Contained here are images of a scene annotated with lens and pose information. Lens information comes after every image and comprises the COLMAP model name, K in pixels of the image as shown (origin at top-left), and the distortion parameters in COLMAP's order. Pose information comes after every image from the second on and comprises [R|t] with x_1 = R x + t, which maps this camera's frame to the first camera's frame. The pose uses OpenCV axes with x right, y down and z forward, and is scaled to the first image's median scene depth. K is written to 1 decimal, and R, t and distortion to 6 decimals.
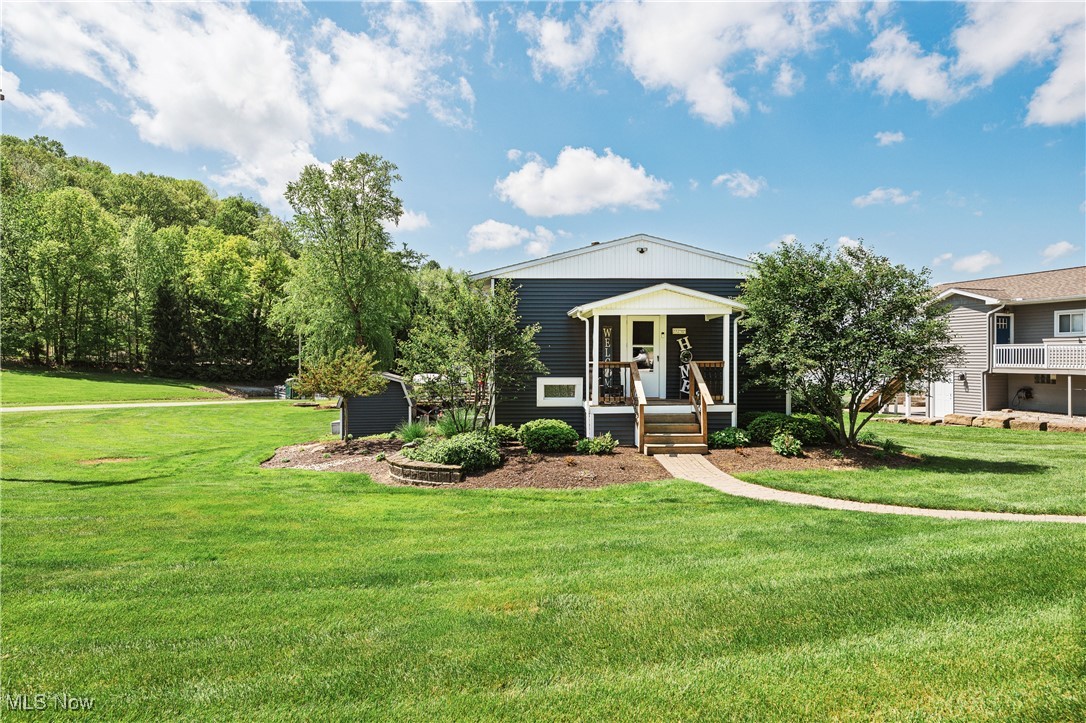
lens RADIAL K [[625.7, 0, 543.2], [0, 625.7, 364.4], [0, 0, 1]] dist [0.000780, -0.000250]
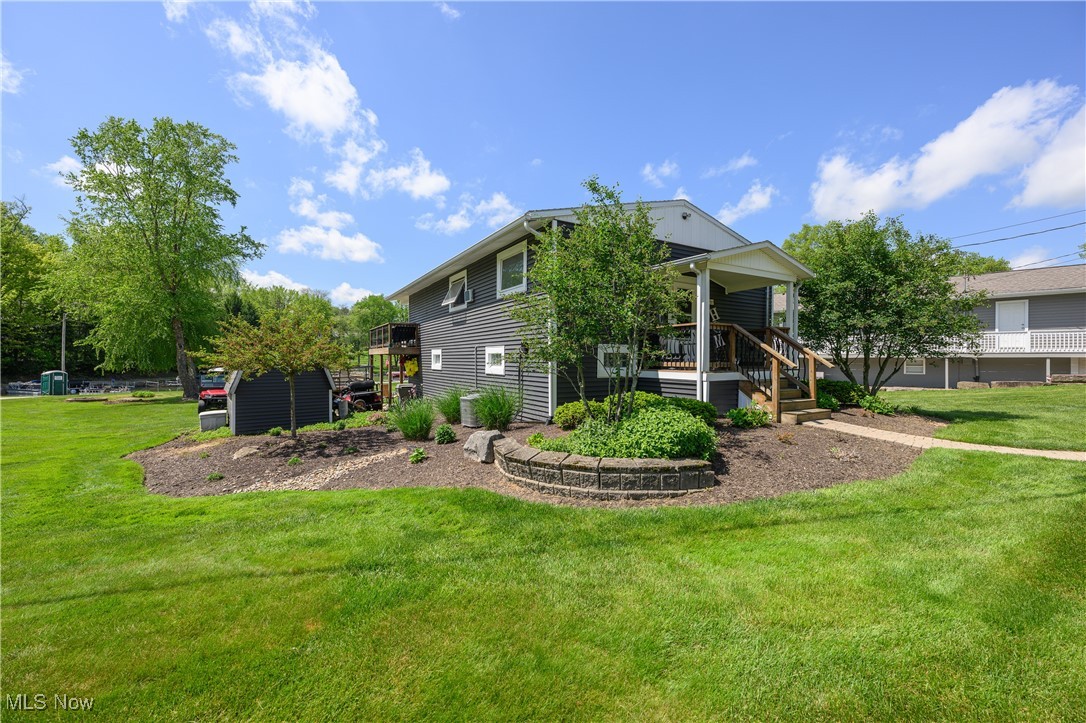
lens RADIAL K [[430.5, 0, 540.7], [0, 430.5, 357.9], [0, 0, 1]] dist [0.000813, 0.000099]
pose [[0.874980, 0.009446, 0.484067, -0.362899], [-0.000911, 0.999840, -0.017864, 0.051080], [-0.484158, 0.015190, 0.874849, 0.521975]]
